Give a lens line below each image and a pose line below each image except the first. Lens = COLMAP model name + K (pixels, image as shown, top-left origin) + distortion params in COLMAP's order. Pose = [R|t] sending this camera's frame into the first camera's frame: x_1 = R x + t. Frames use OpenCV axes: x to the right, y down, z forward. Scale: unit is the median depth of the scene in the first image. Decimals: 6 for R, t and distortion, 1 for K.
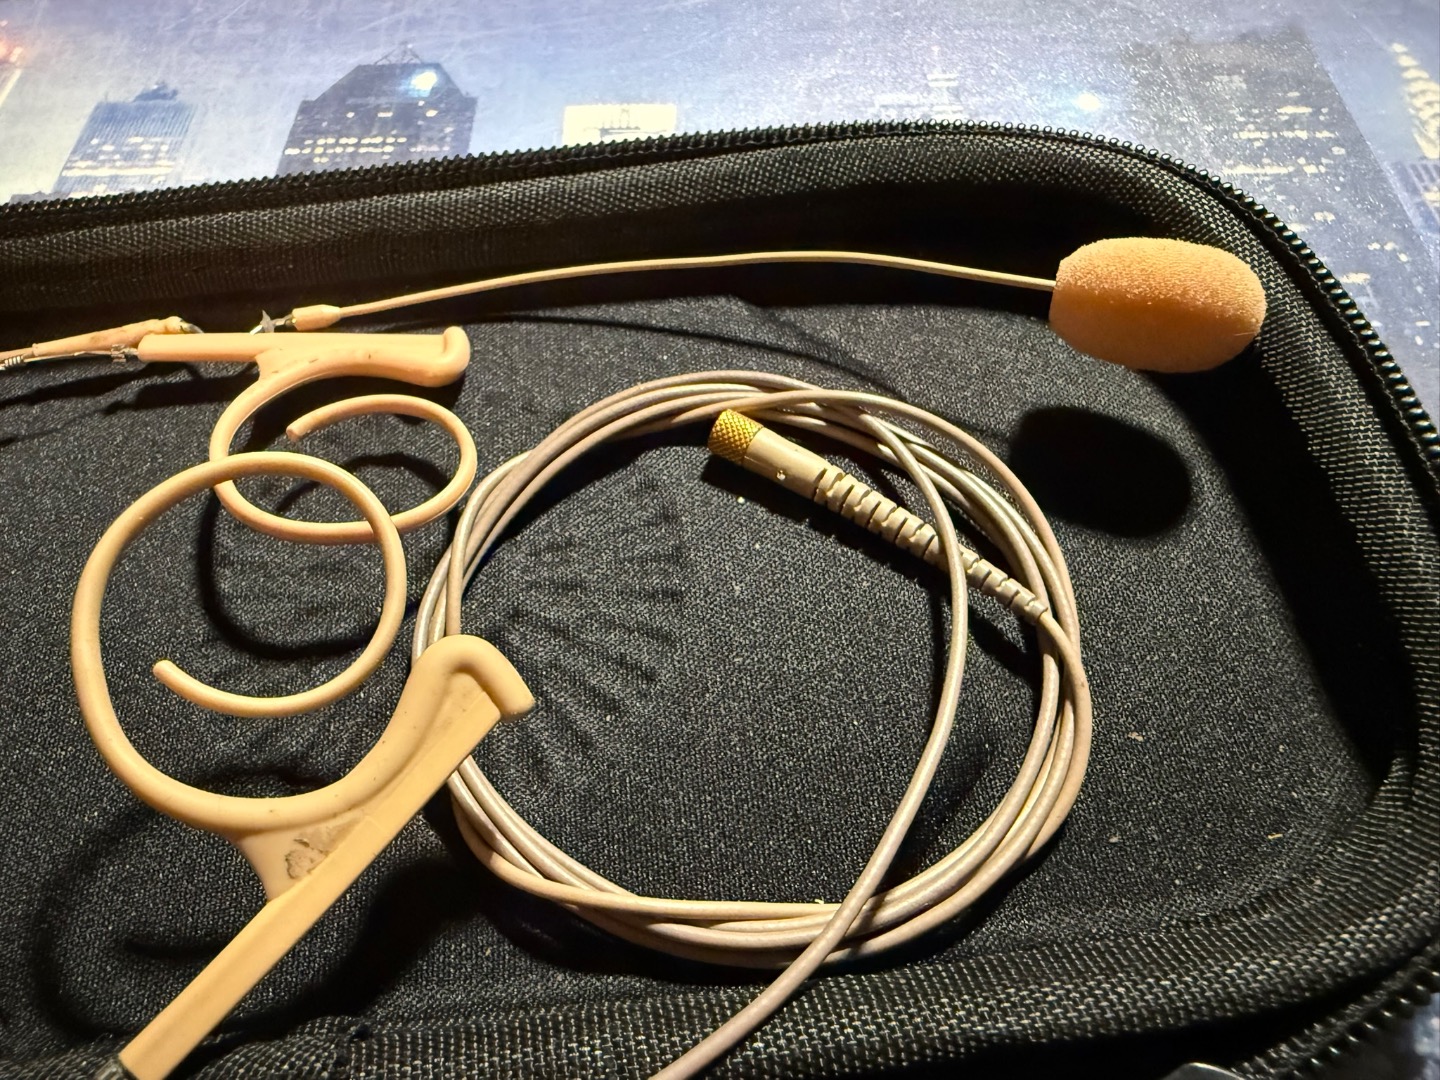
lens RADIAL K [[1069.4, 0, 661.2], [0, 1069.4, 532.4], [0, 0, 1]] dist [-0.004509, 0.000386]
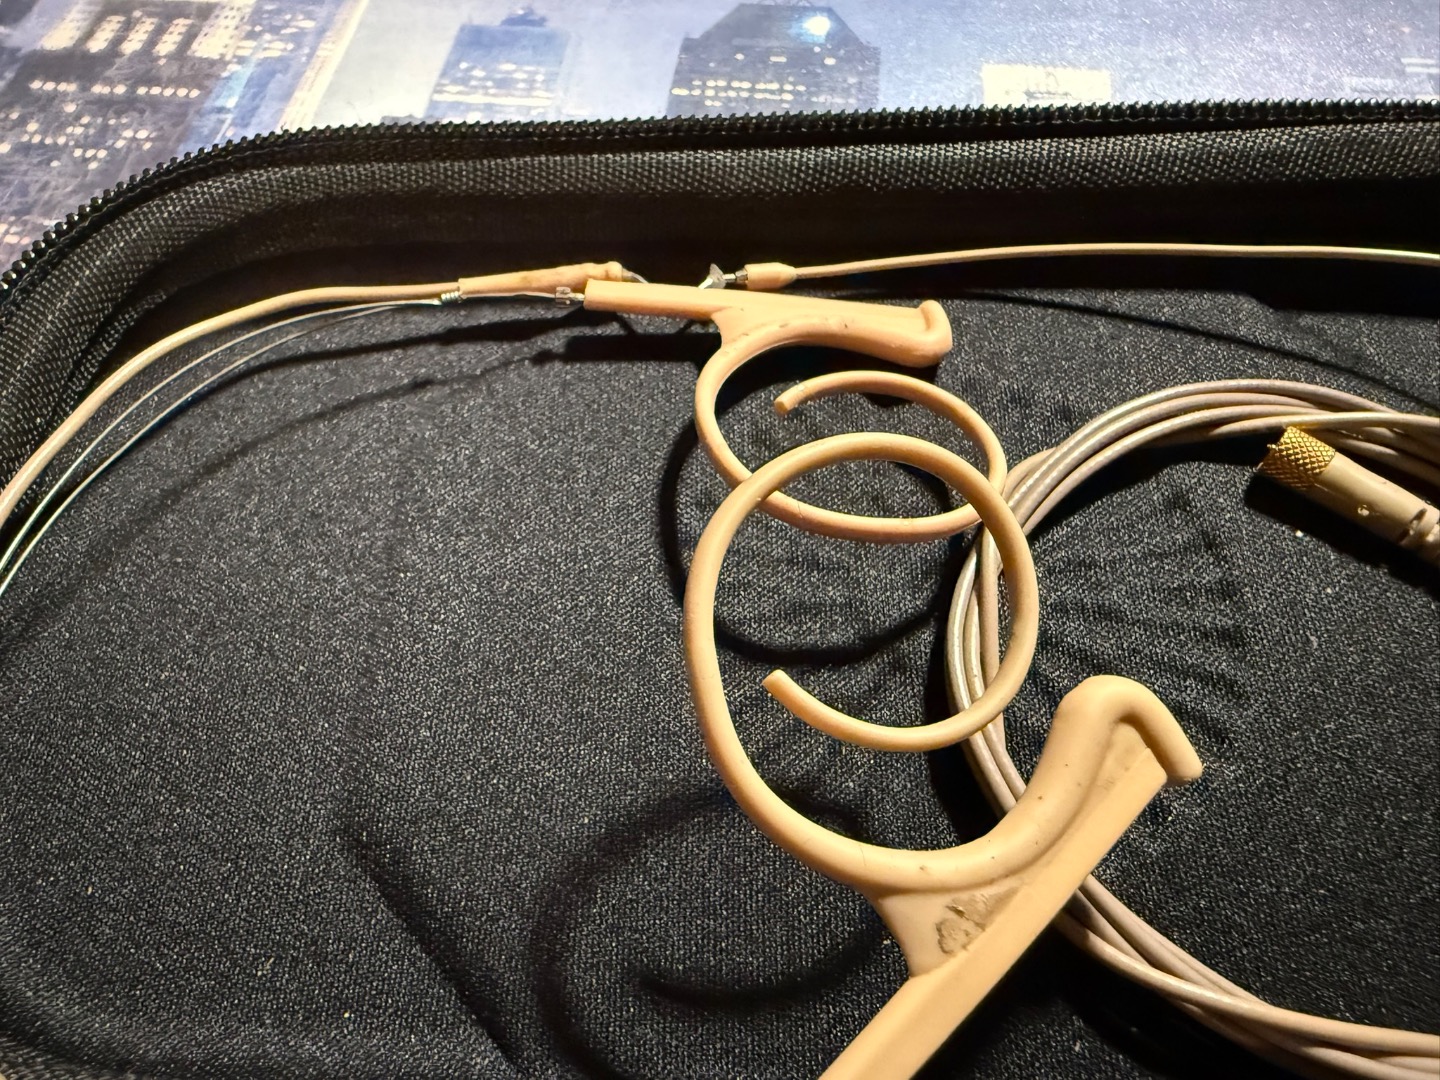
lens RADIAL K [[1069.4, 0, 667.8], [0, 1069.4, 538.6], [0, 0, 1]] dist [-0.004509, 0.000386]
pose [[0.992286, 0.102542, -0.069671, -0.324050], [-0.100825, 0.994517, 0.027741, 0.000982], [0.072134, -0.020502, 0.997184, 0.097811]]
